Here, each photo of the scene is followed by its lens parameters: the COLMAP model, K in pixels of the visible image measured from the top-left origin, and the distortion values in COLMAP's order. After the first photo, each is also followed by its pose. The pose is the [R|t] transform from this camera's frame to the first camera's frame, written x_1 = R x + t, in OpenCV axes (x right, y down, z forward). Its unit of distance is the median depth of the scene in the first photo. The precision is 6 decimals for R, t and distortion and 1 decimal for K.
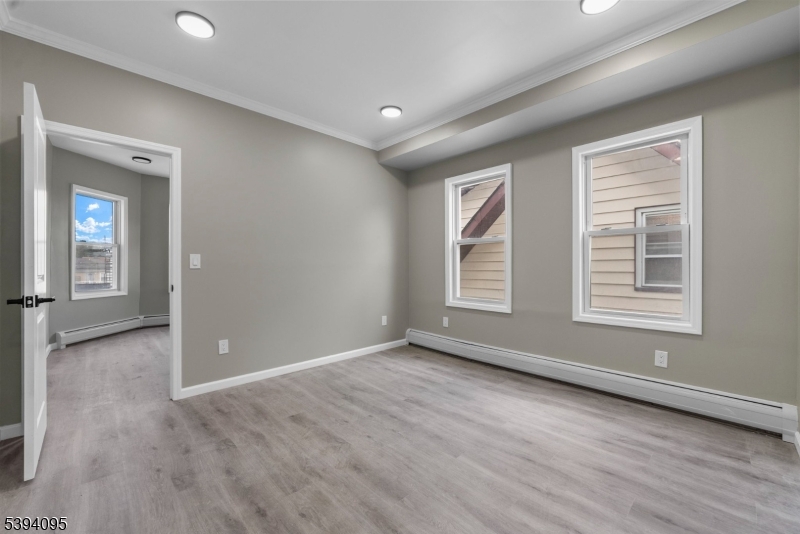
lens RADIAL K [[324.9, 0, 400.5], [0, 324.9, 269.9], [0, 0, 1]] dist [0.000084, -0.000236]
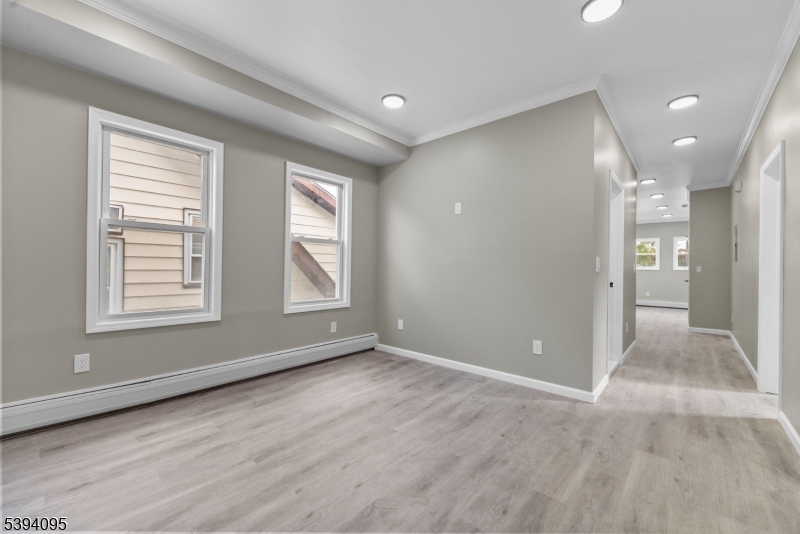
lens RADIAL K [[324.9, 0, 400.5], [0, 324.9, 269.9], [0, 0, 1]] dist [0.000084, -0.000236]
pose [[-0.086079, -0.008836, 0.996249, -0.710131], [-0.003313, 0.999958, 0.008583, -0.008957], [-0.996283, -0.002561, -0.086105, 0.782928]]
